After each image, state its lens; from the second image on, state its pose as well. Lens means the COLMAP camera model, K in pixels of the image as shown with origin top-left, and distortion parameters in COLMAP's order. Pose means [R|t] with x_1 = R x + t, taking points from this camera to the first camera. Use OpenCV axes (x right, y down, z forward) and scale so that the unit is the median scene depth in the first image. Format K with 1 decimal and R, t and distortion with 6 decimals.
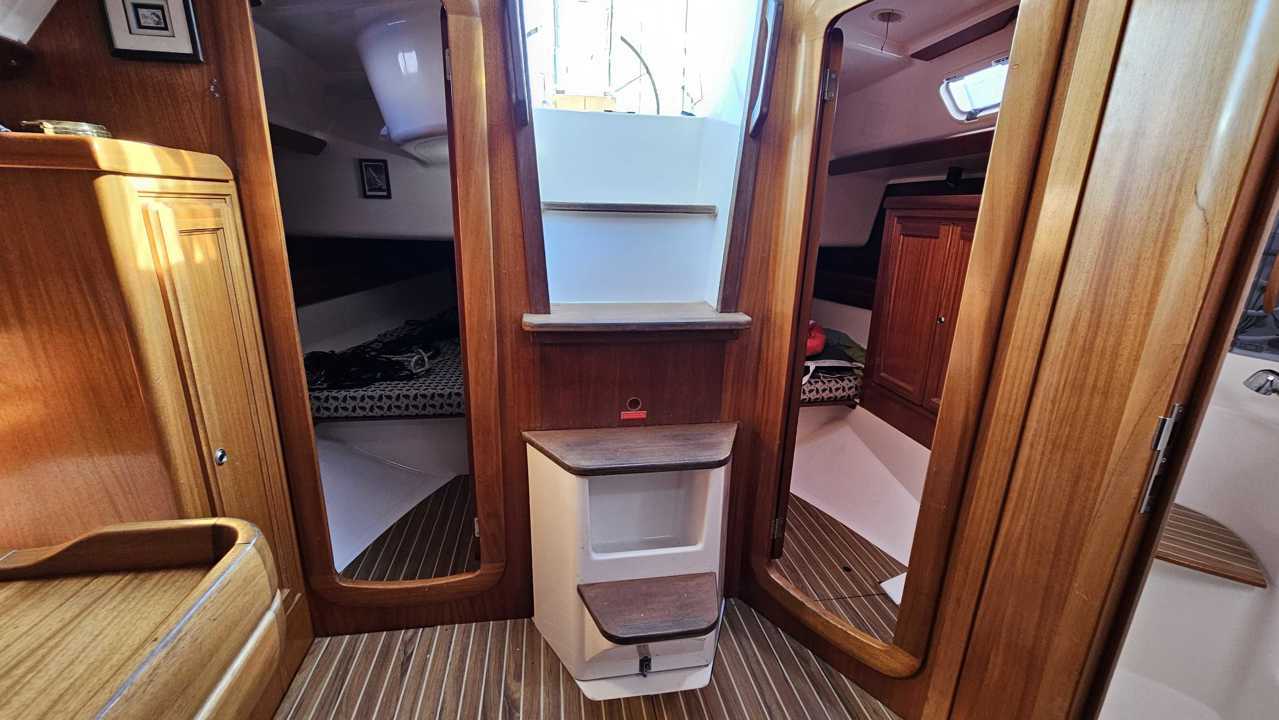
lens RADIAL K [[540.3, 0, 639.5], [0, 540.3, 360.0], [0, 0, 1]] dist [-0.000691, -0.000193]
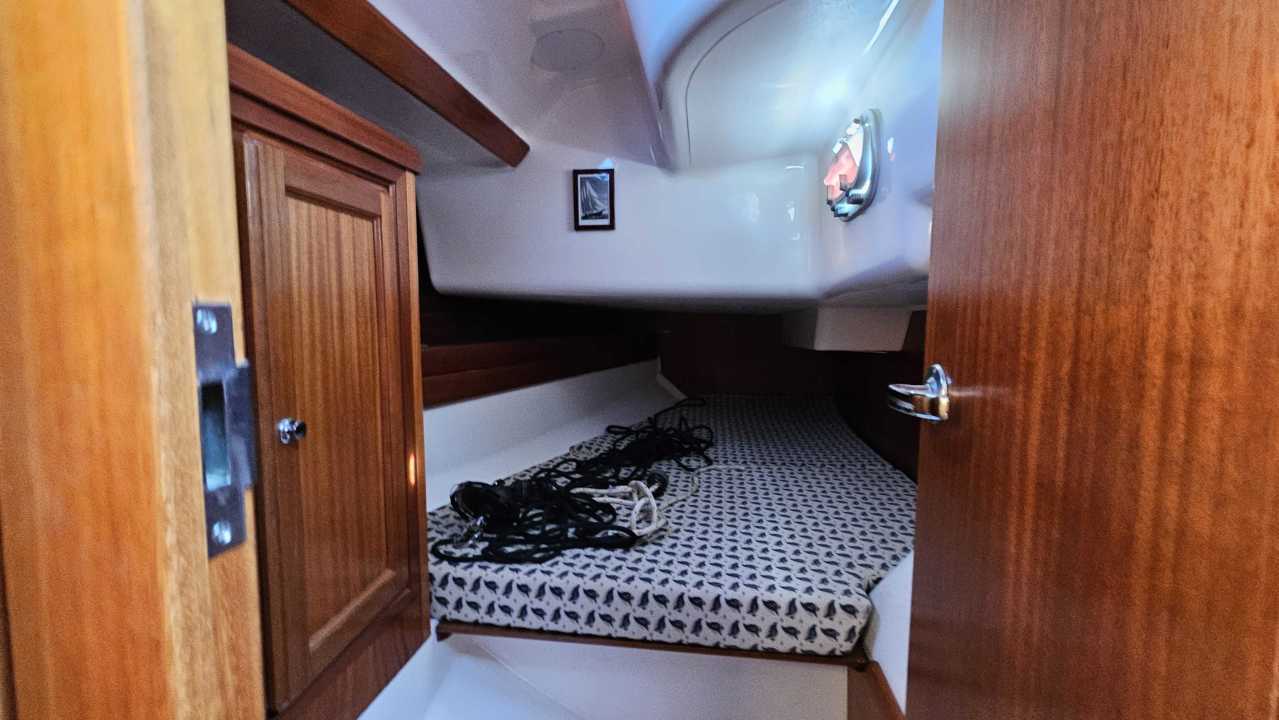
lens RADIAL K [[540.3, 0, 639.5], [0, 540.3, 360.0], [0, 0, 1]] dist [-0.000691, -0.000193]
pose [[0.953426, 0.007117, -0.301544, -0.261336], [-0.066000, 0.980418, -0.185539, -0.043626], [0.294319, 0.196799, 0.935225, 0.490112]]
